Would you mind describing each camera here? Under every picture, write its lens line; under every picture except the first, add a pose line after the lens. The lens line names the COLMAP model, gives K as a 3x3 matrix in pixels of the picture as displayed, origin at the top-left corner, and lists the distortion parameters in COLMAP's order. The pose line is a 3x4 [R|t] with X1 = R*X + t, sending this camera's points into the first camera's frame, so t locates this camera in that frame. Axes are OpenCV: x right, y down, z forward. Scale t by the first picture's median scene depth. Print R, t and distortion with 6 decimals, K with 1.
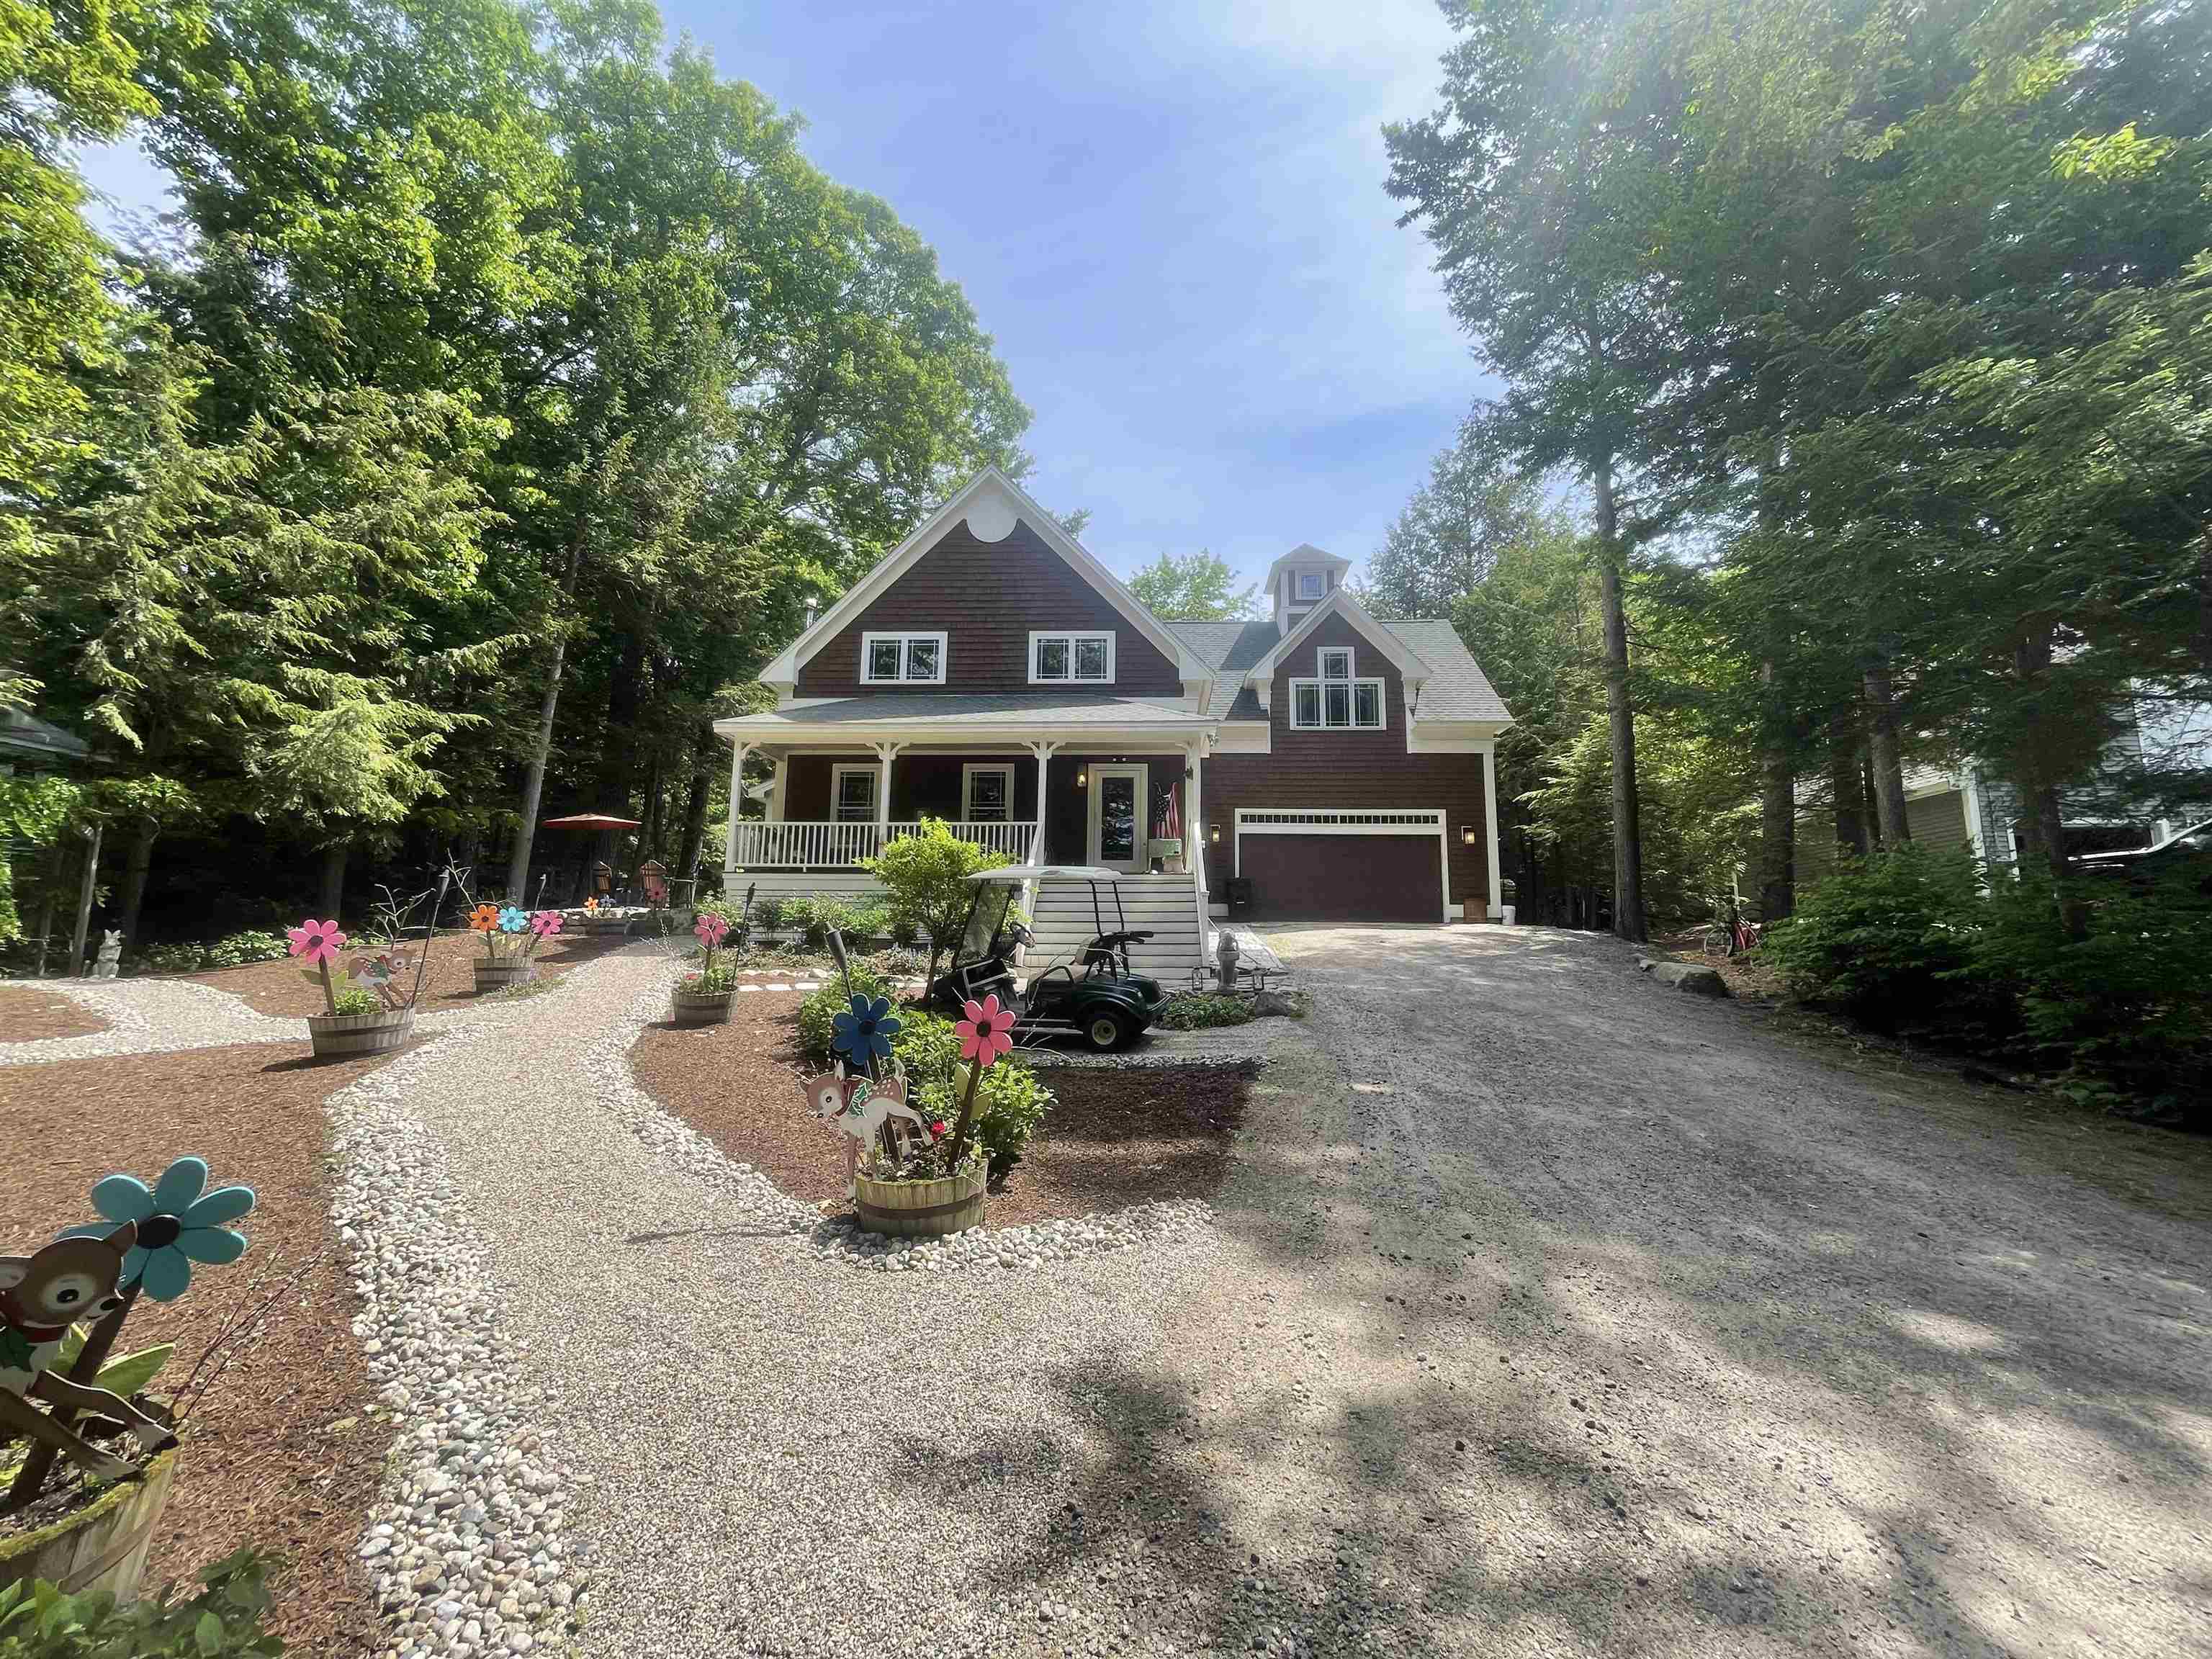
lens RADIAL K [[889.6, 0, 1112.2], [0, 889.6, 825.5], [0, 0, 1]] dist [-0.000576, -0.000301]
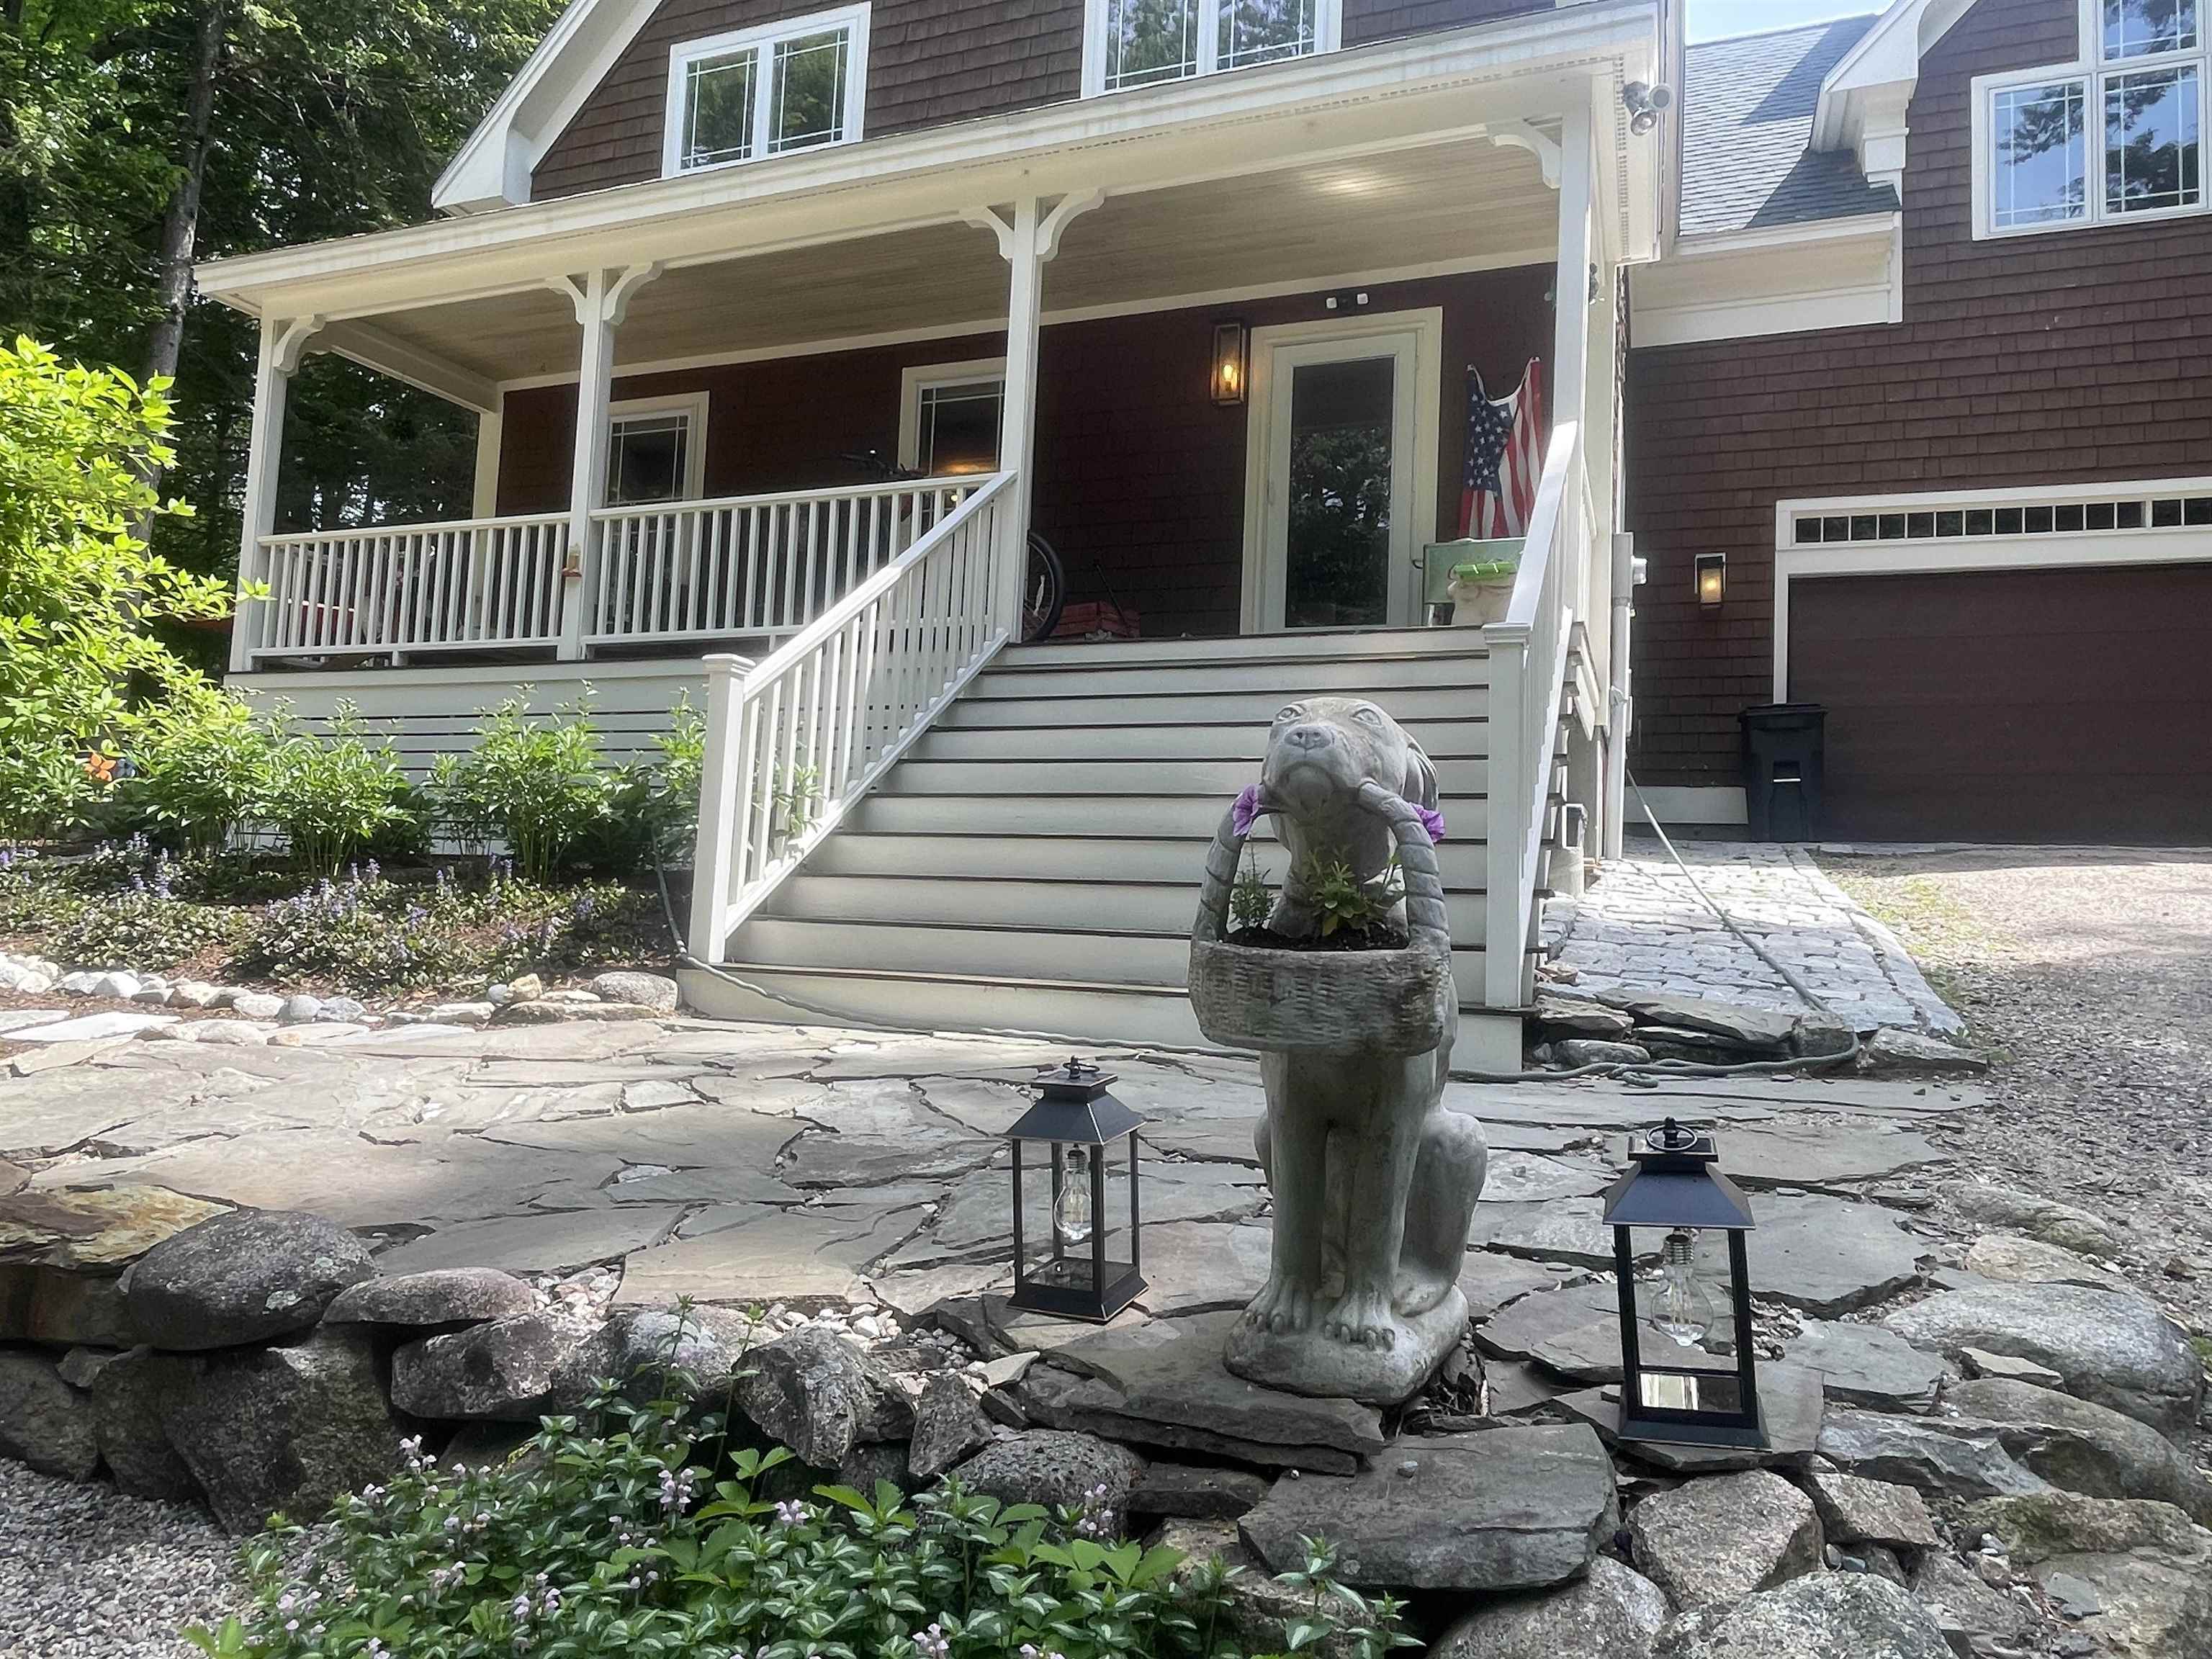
lens RADIAL K [[1393.7, 0, 1099.0], [0, 1393.7, 826.6], [0, 0, 1]] dist [-0.004968, 0.000418]
pose [[0.941881, 0.010202, -0.335791, 0.077840], [0.016558, 0.996914, 0.076732, 0.059201], [0.335538, -0.077833, 0.938806, 0.430992]]
